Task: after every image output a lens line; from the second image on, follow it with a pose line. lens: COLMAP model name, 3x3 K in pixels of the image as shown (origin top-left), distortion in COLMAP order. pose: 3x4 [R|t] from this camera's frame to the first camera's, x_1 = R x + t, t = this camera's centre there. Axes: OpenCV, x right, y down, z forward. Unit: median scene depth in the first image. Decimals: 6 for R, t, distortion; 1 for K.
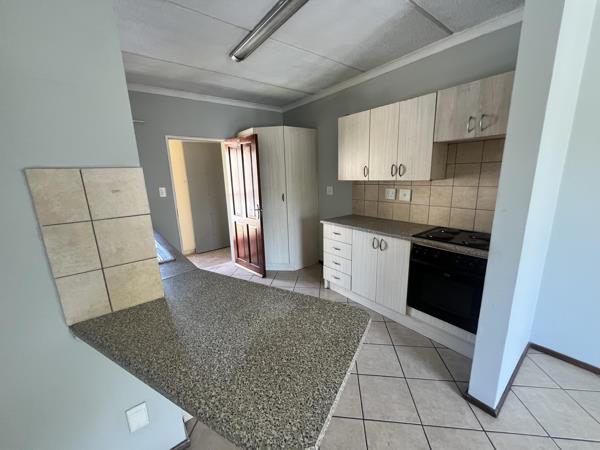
lens RADIAL K [[241.2, 0, 299.7], [0, 241.2, 226.3], [0, 0, 1]] dist [0.001323, 0.000196]
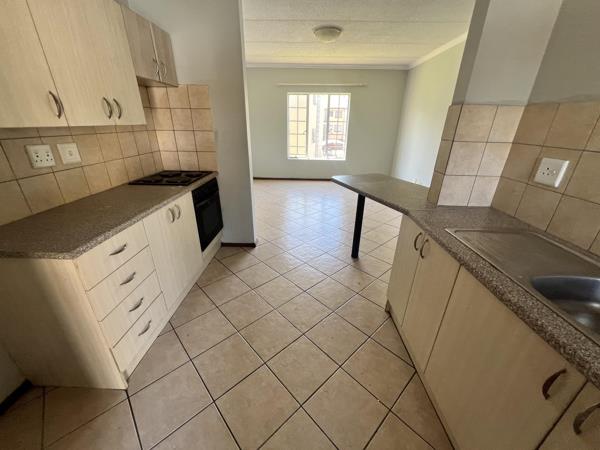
lens RADIAL K [[241.2, 0, 299.5], [0, 241.2, 224.0], [0, 0, 1]] dist [0.001323, 0.000196]
pose [[-0.767608, -0.235414, 0.596120, -0.383607], [0.144602, 0.842507, 0.518915, -0.208864], [-0.624395, 0.484523, -0.612673, 1.099605]]
